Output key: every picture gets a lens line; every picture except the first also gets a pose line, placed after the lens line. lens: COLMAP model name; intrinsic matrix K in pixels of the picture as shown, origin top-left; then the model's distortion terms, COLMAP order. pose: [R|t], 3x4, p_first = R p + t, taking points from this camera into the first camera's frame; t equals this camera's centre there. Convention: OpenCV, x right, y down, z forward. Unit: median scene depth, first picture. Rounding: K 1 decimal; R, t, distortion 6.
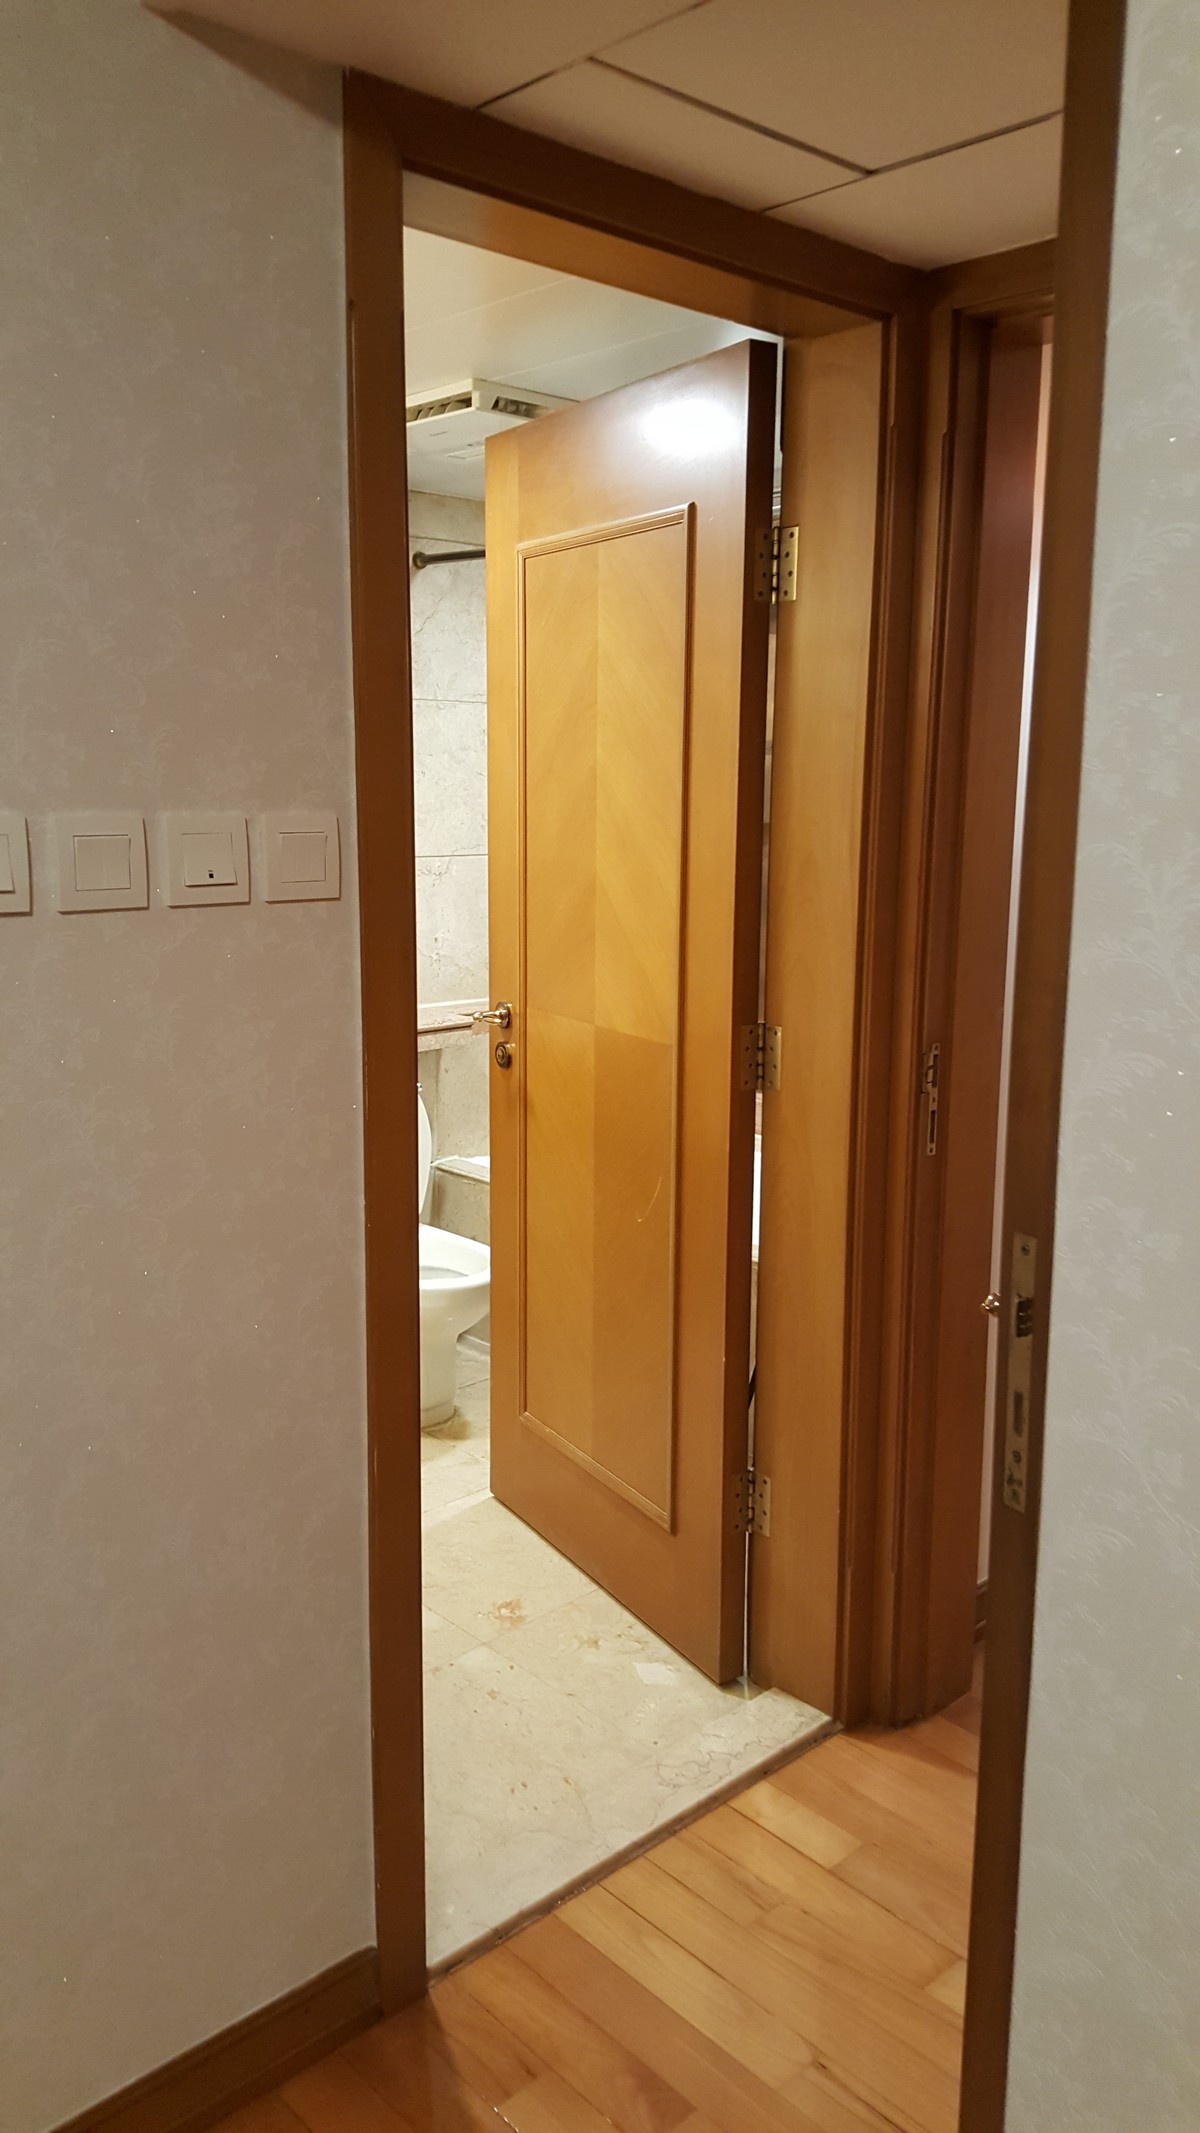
lens RADIAL K [[1577.3, 0, 596.1], [0, 1577.3, 1070.5], [0, 0, 1]] dist [0.051539, -0.095824]
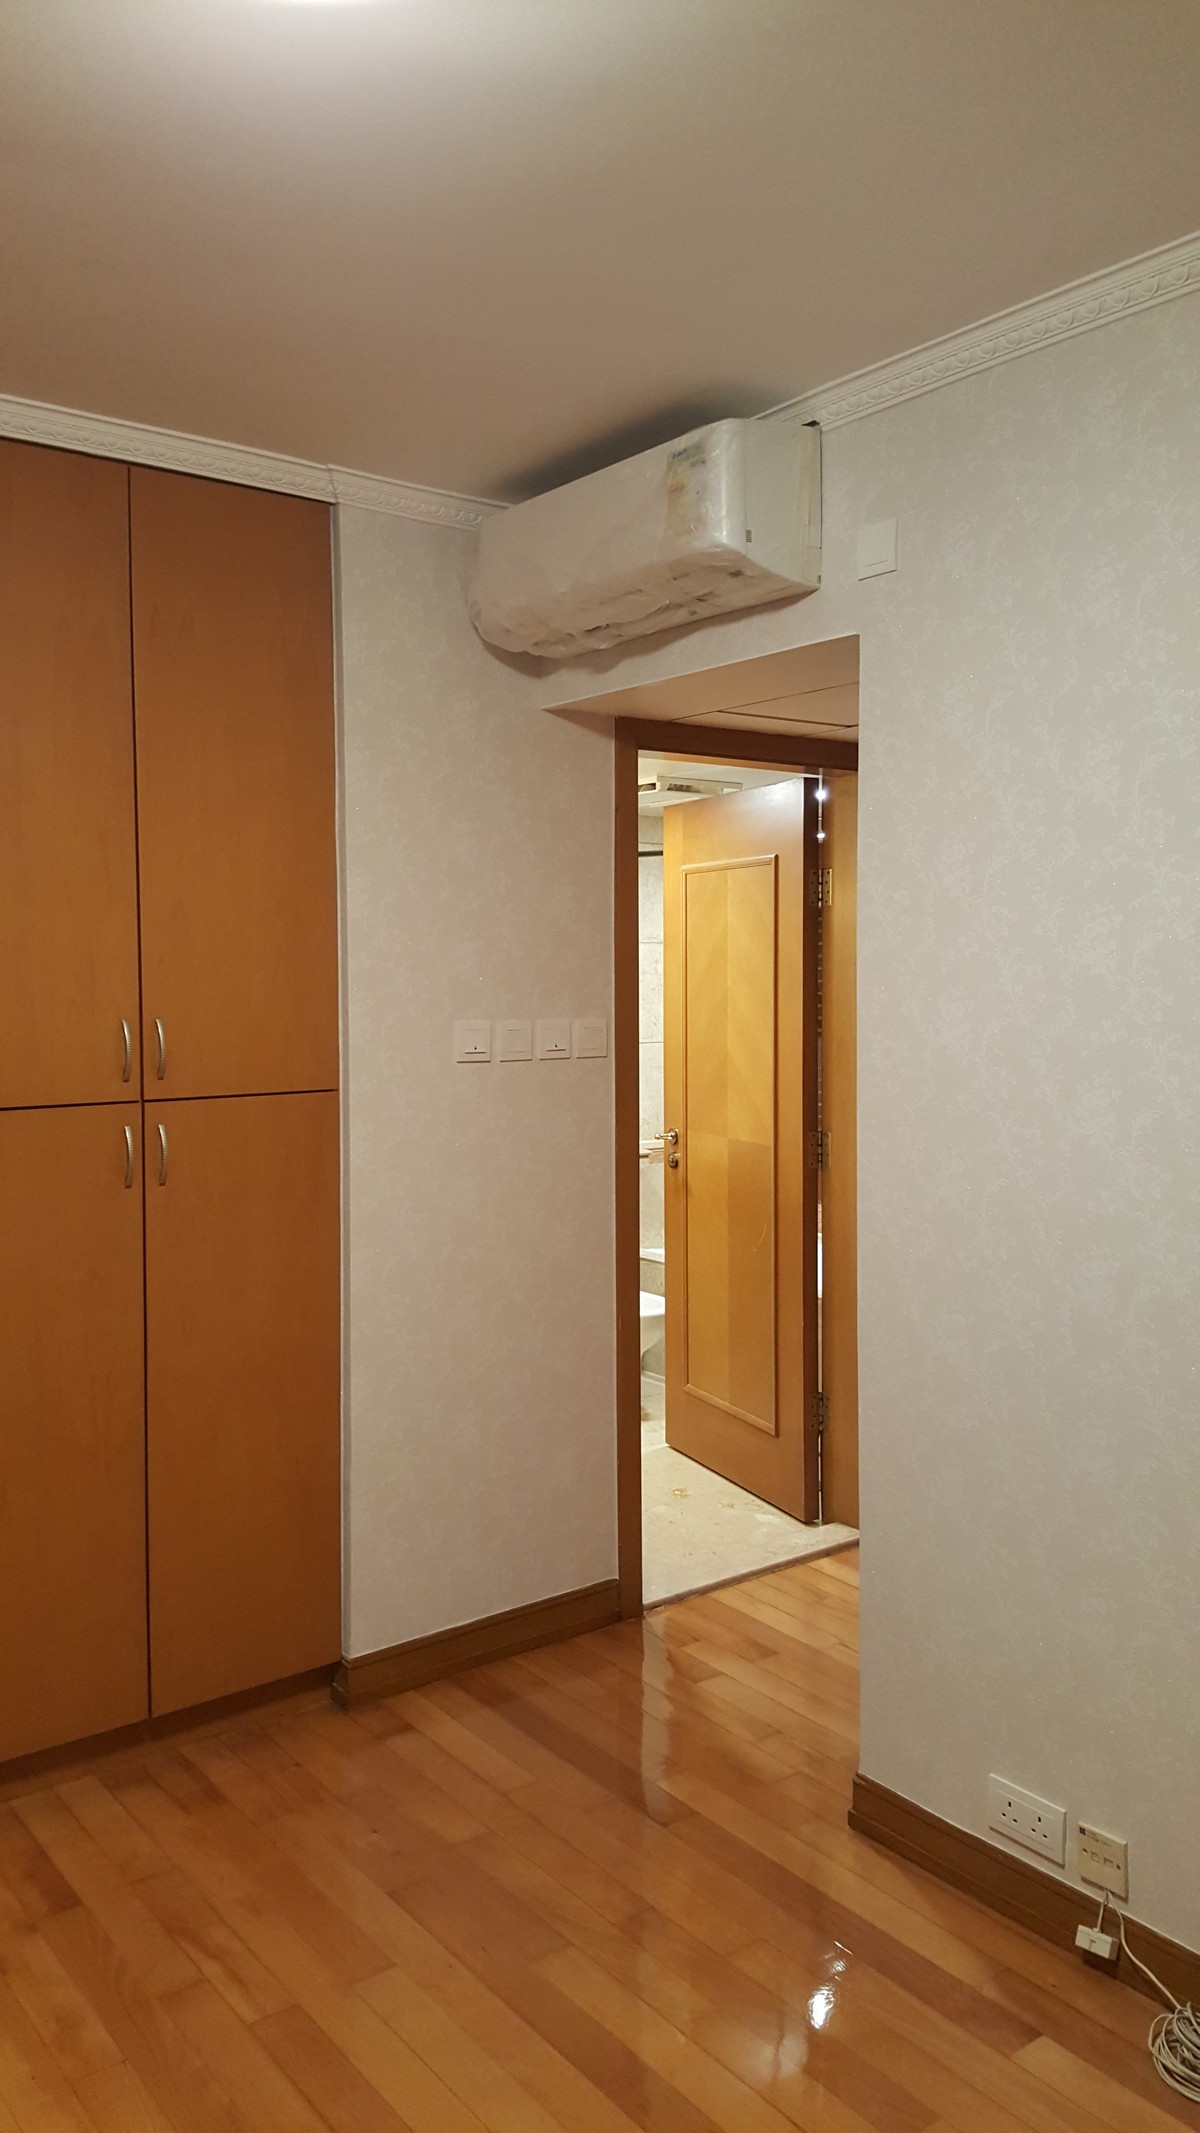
lens RADIAL K [[1577.3, 0, 585.1], [0, 1577.3, 1071.4], [0, 0, 1]] dist [0.051539, -0.095824]
pose [[0.994950, -0.008454, -0.100015, 0.018215], [-0.003971, 0.992352, -0.123377, 0.120147], [0.100293, 0.123151, 0.987307, -0.772830]]
